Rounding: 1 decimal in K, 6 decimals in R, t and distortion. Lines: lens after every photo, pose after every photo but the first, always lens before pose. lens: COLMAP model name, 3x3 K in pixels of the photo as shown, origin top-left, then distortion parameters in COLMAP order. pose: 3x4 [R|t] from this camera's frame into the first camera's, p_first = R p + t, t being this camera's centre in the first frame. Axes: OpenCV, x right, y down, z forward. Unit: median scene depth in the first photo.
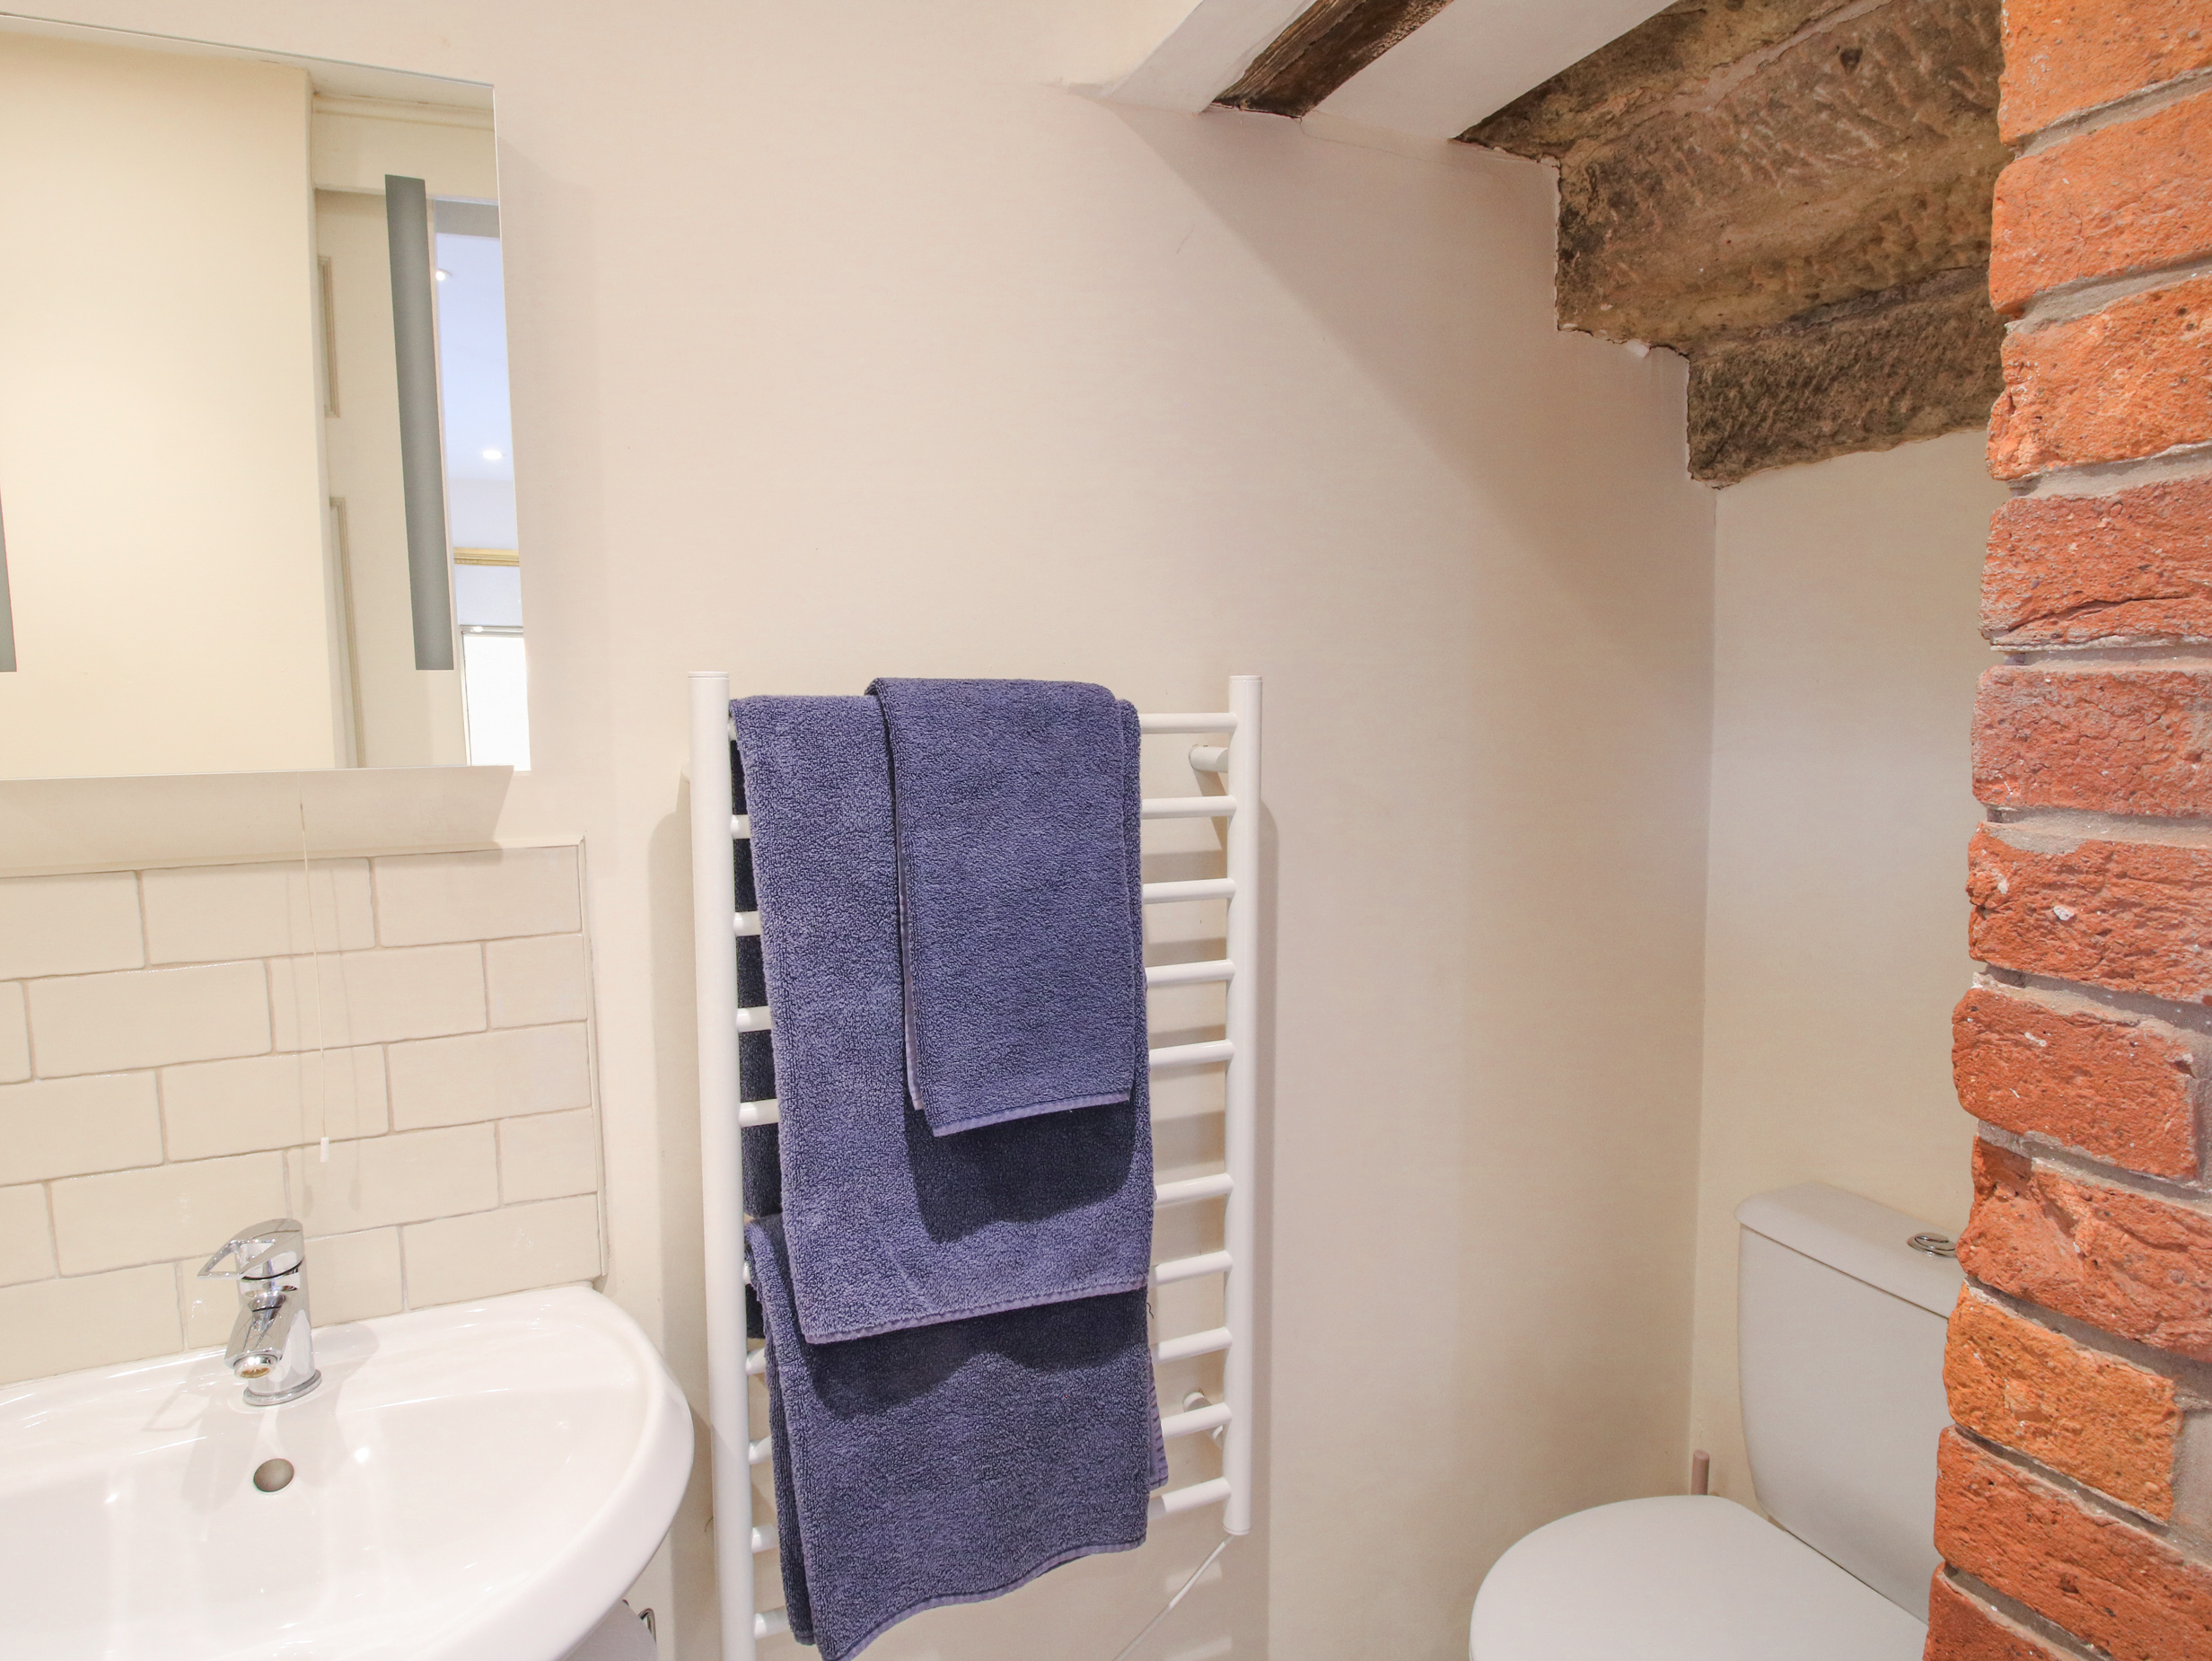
lens RADIAL K [[1362.7, 0, 1108.3], [0, 1362.7, 830.2], [0, 0, 1]] dist [0.001798, 0.000433]
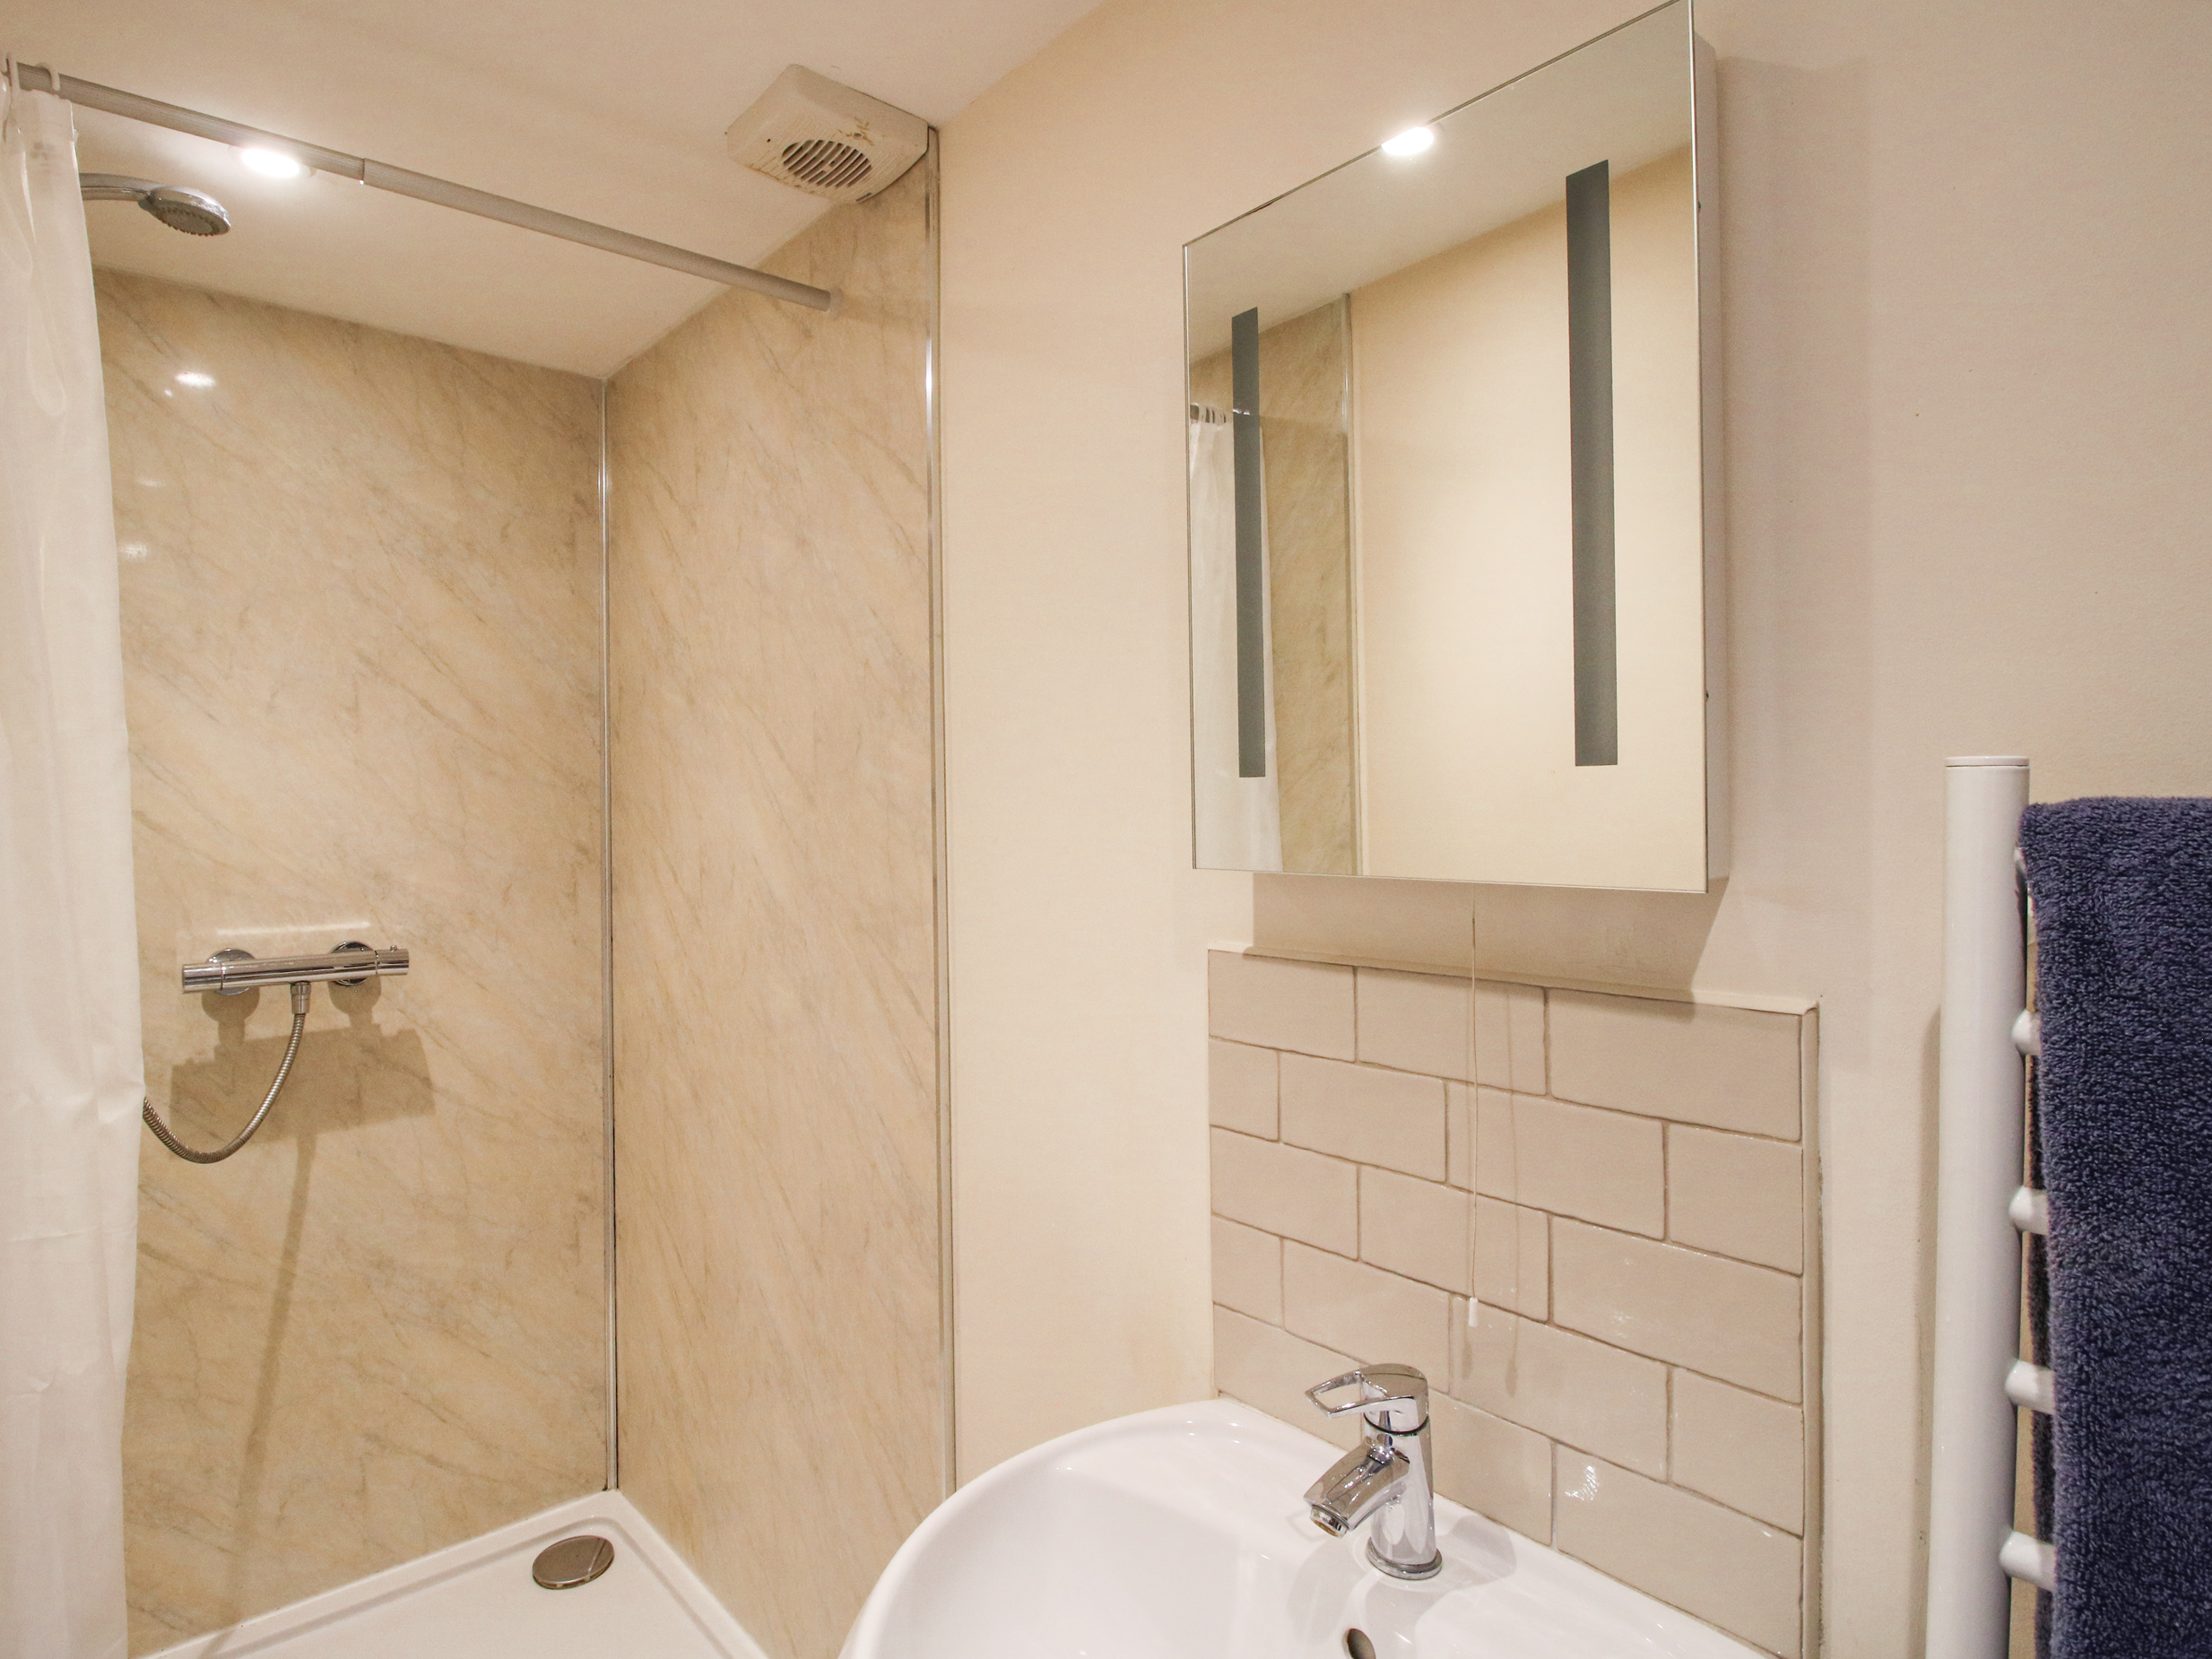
lens RADIAL K [[1169.6, 0, 1102.2], [0, 1169.6, 814.3], [0, 0, 1]] dist [-0.009417, -0.003324]
pose [[0.325298, 0.012397, -0.945530, 0.052092], [-0.106531, 0.994029, -0.023618, -0.040168], [0.939592, 0.108411, 0.324676, 0.492654]]
